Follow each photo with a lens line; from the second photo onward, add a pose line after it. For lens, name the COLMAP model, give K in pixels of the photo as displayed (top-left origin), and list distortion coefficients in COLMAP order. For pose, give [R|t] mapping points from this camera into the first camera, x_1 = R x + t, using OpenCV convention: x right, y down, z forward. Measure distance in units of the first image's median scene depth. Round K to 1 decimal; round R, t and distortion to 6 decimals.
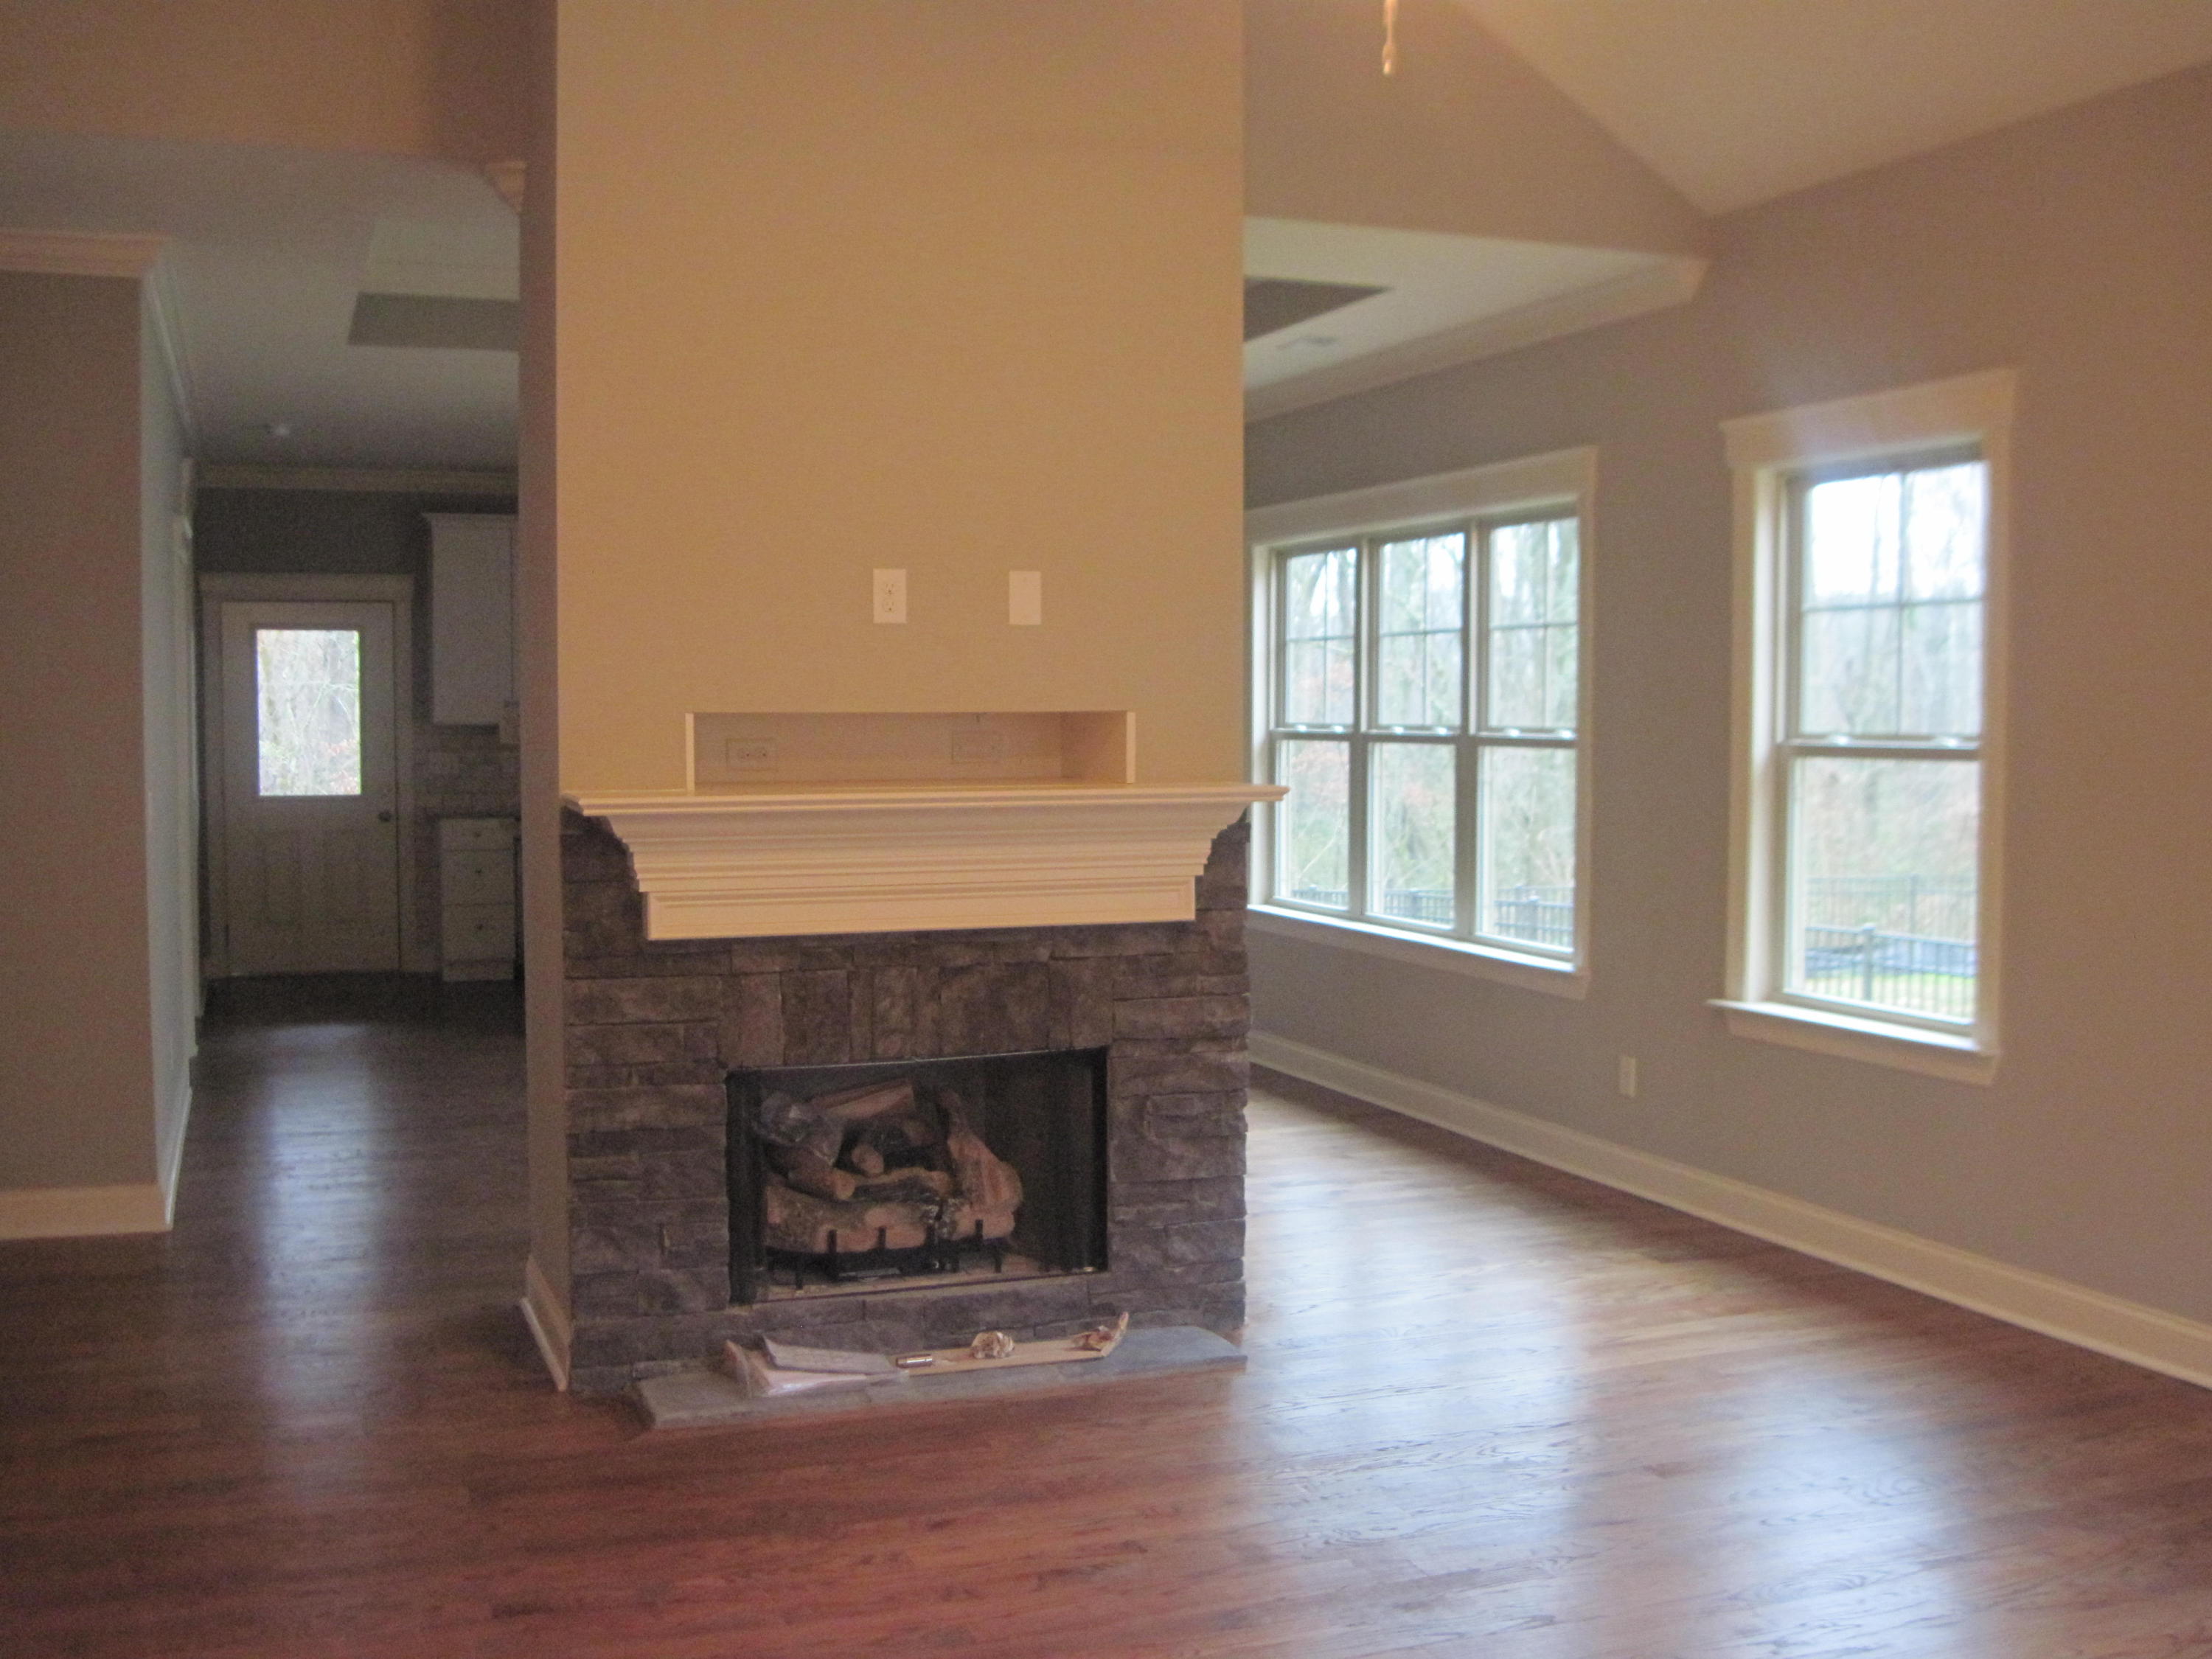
lens RADIAL K [[2229.8, 0, 1058.2], [0, 2229.8, 837.7], [0, 0, 1]] dist [-0.150158, 0.063917]
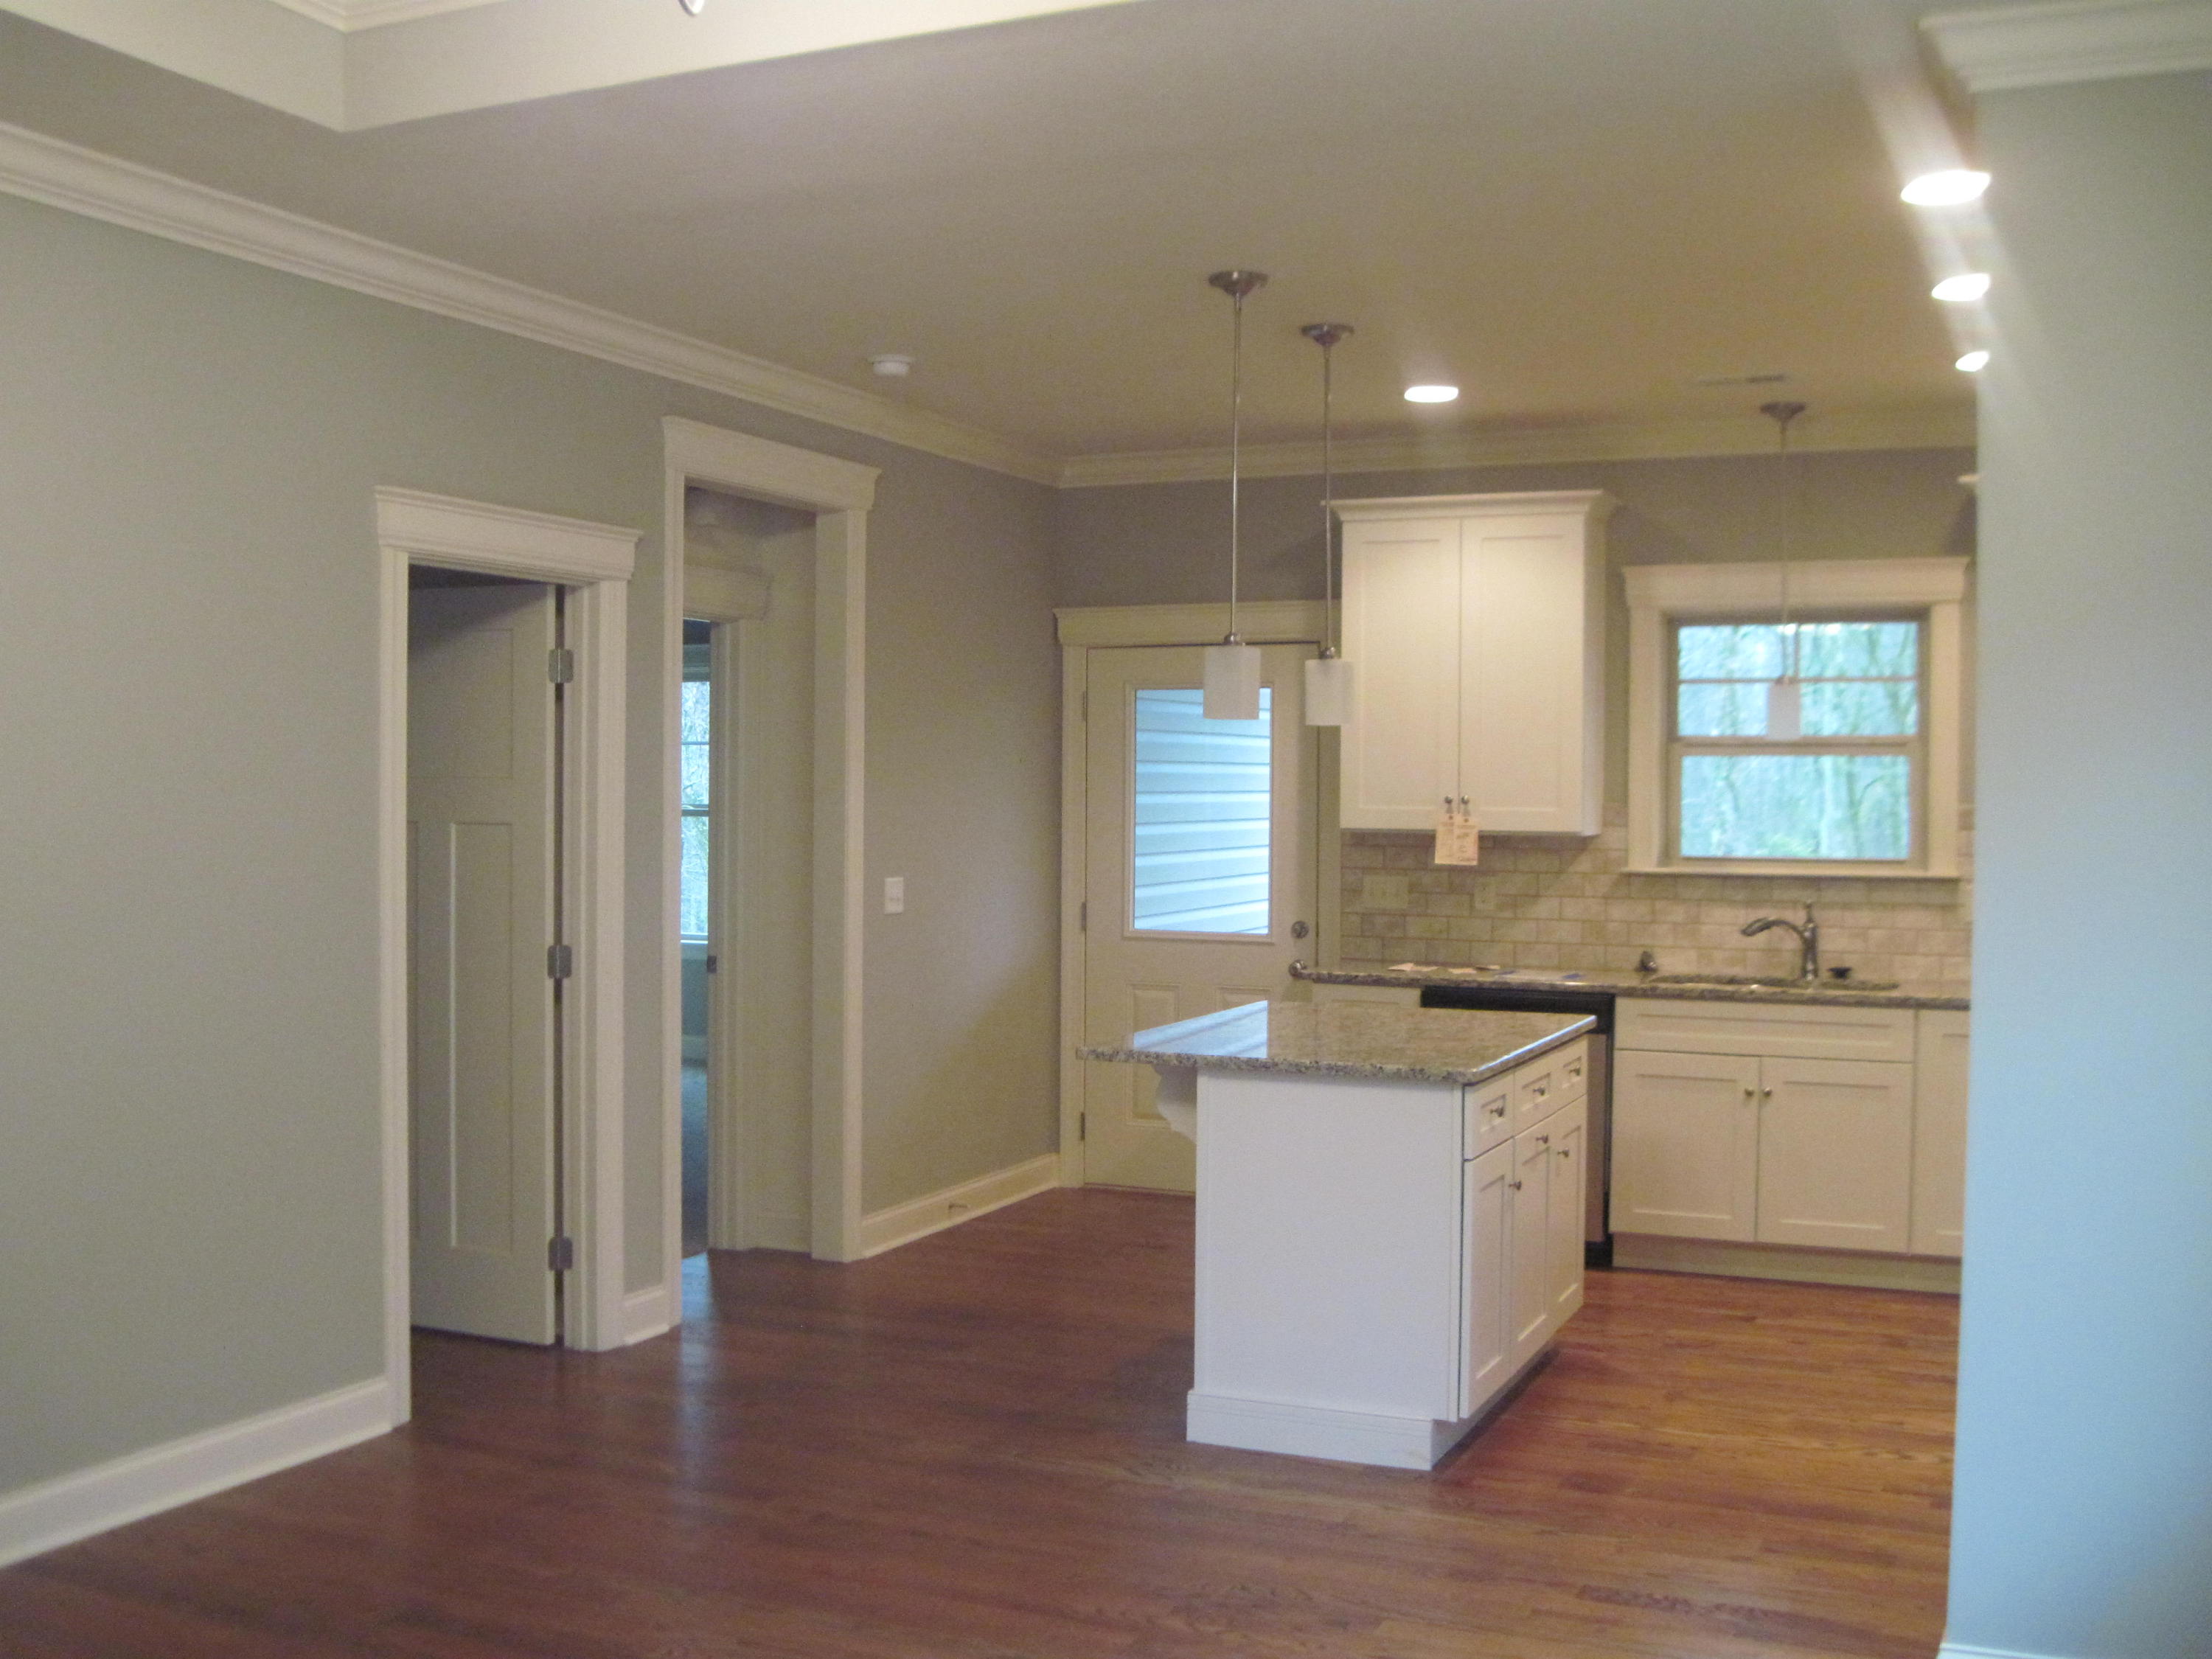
lens RADIAL K [[2267.8, 0, 1064.3], [0, 2267.8, 843.3], [0, 0, 1]] dist [-0.126631, 0.059401]
pose [[0.718404, 0.021460, -0.695295, 0.291112], [-0.048234, 0.998655, -0.019014, -0.075990], [0.693952, 0.047196, 0.718473, 1.135268]]
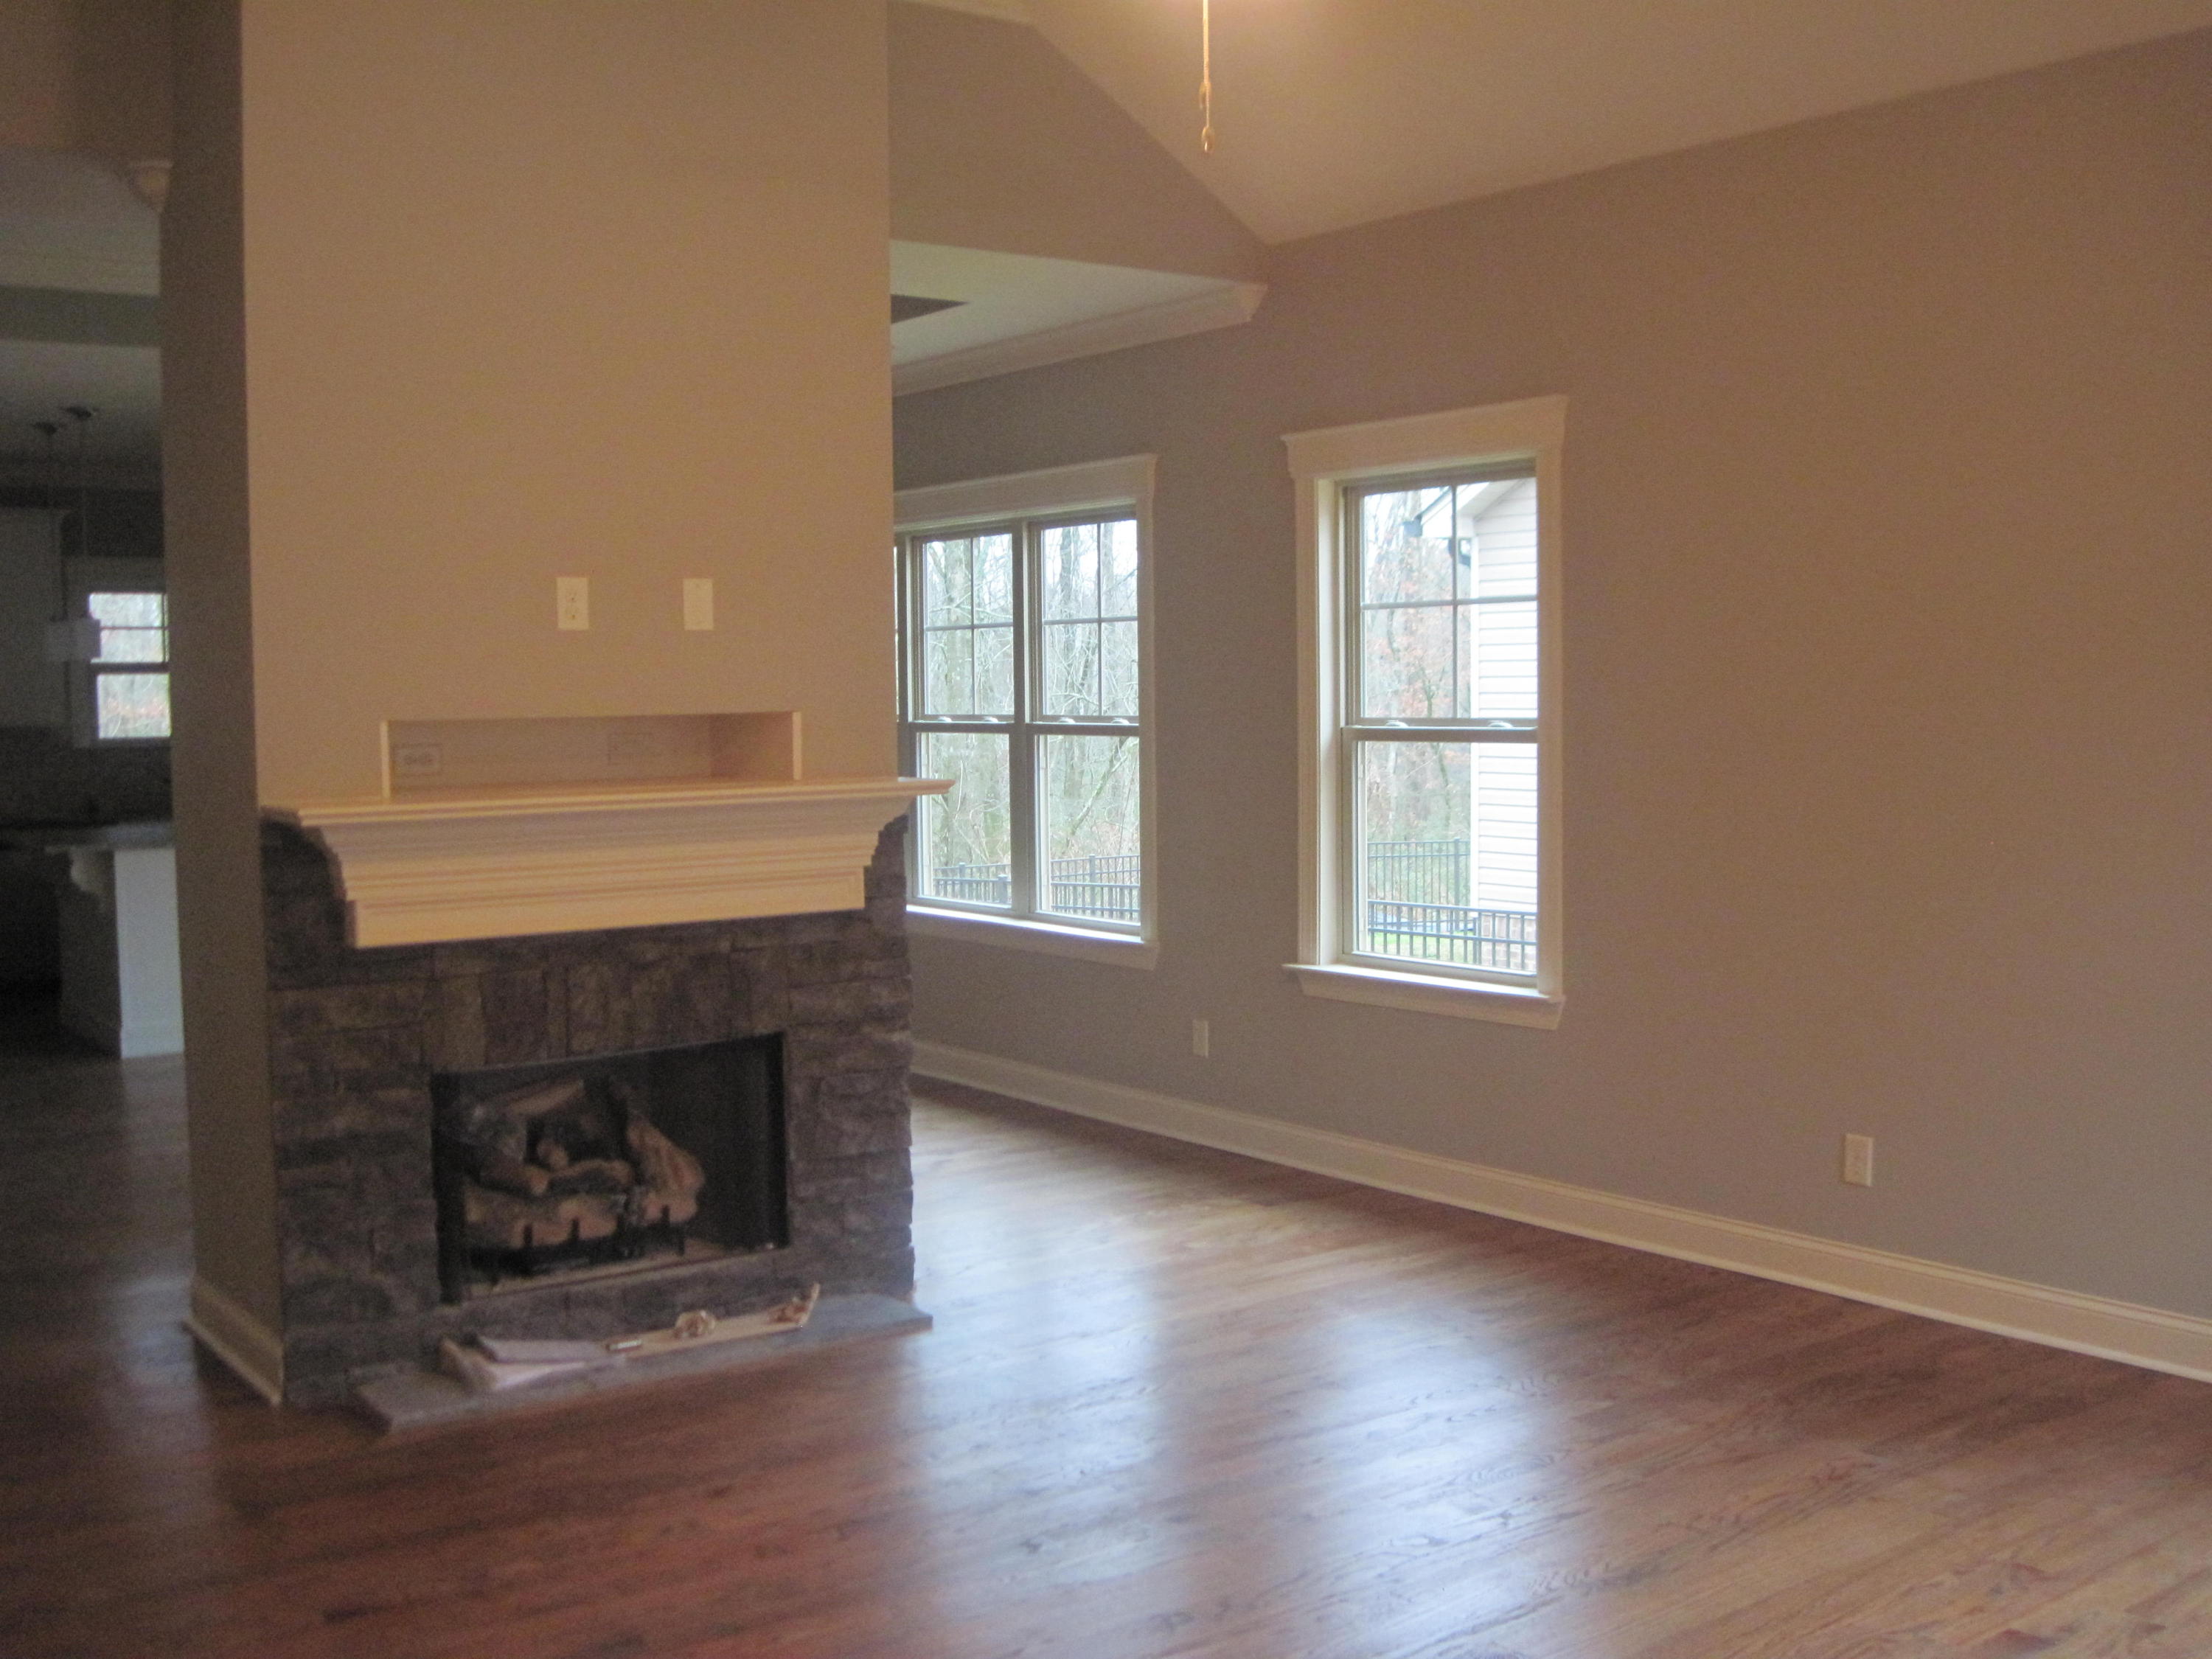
lens RADIAL K [[2229.8, 0, 1058.2], [0, 2229.8, 837.7], [0, 0, 1]] dist [-0.150158, 0.063917]
pose [[0.962777, -0.029794, 0.268649, -0.132708], [0.027798, 0.999550, 0.011230, -0.005705], [-0.268863, -0.003344, 0.963173, -0.040862]]
